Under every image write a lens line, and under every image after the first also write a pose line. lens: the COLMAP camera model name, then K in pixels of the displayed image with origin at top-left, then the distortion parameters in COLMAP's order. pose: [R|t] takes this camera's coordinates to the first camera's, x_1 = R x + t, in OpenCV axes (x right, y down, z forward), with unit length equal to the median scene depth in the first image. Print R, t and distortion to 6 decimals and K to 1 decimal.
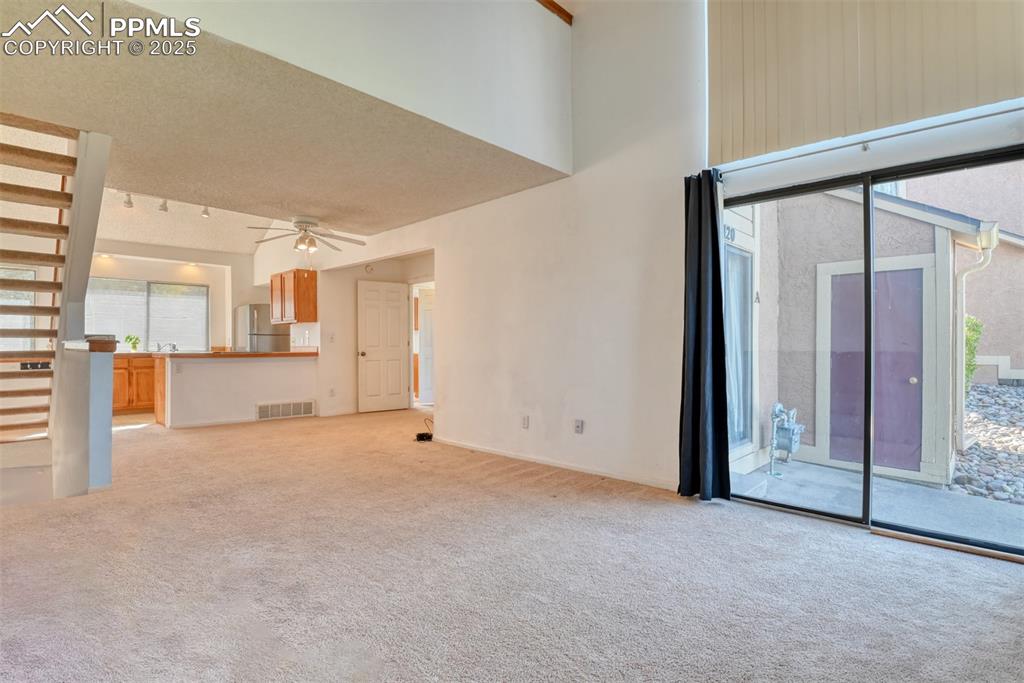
lens RADIAL K [[505.4, 0, 511.5], [0, 505.4, 342.2], [0, 0, 1]] dist [-0.025556, -0.002342]
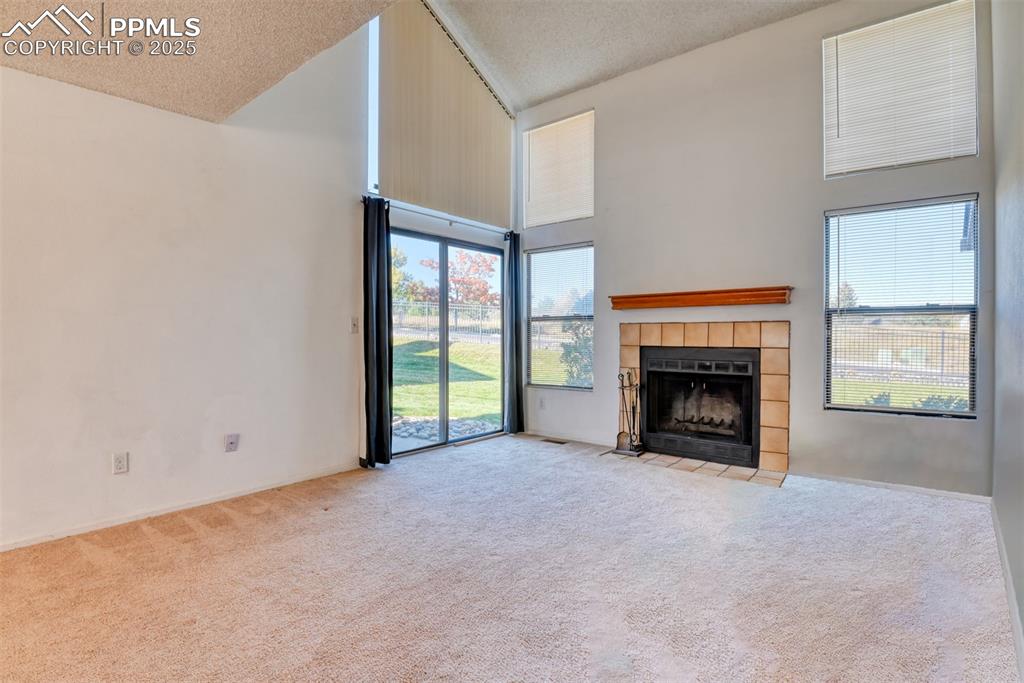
lens RADIAL K [[505.4, 0, 517.1], [0, 505.4, 339.8], [0, 0, 1]] dist [-0.025556, -0.002342]
pose [[-0.084881, -0.005622, 0.996375, -0.747699], [0.002530, 0.999980, 0.005857, -0.000523], [-0.996388, 0.003018, -0.084865, 0.657349]]
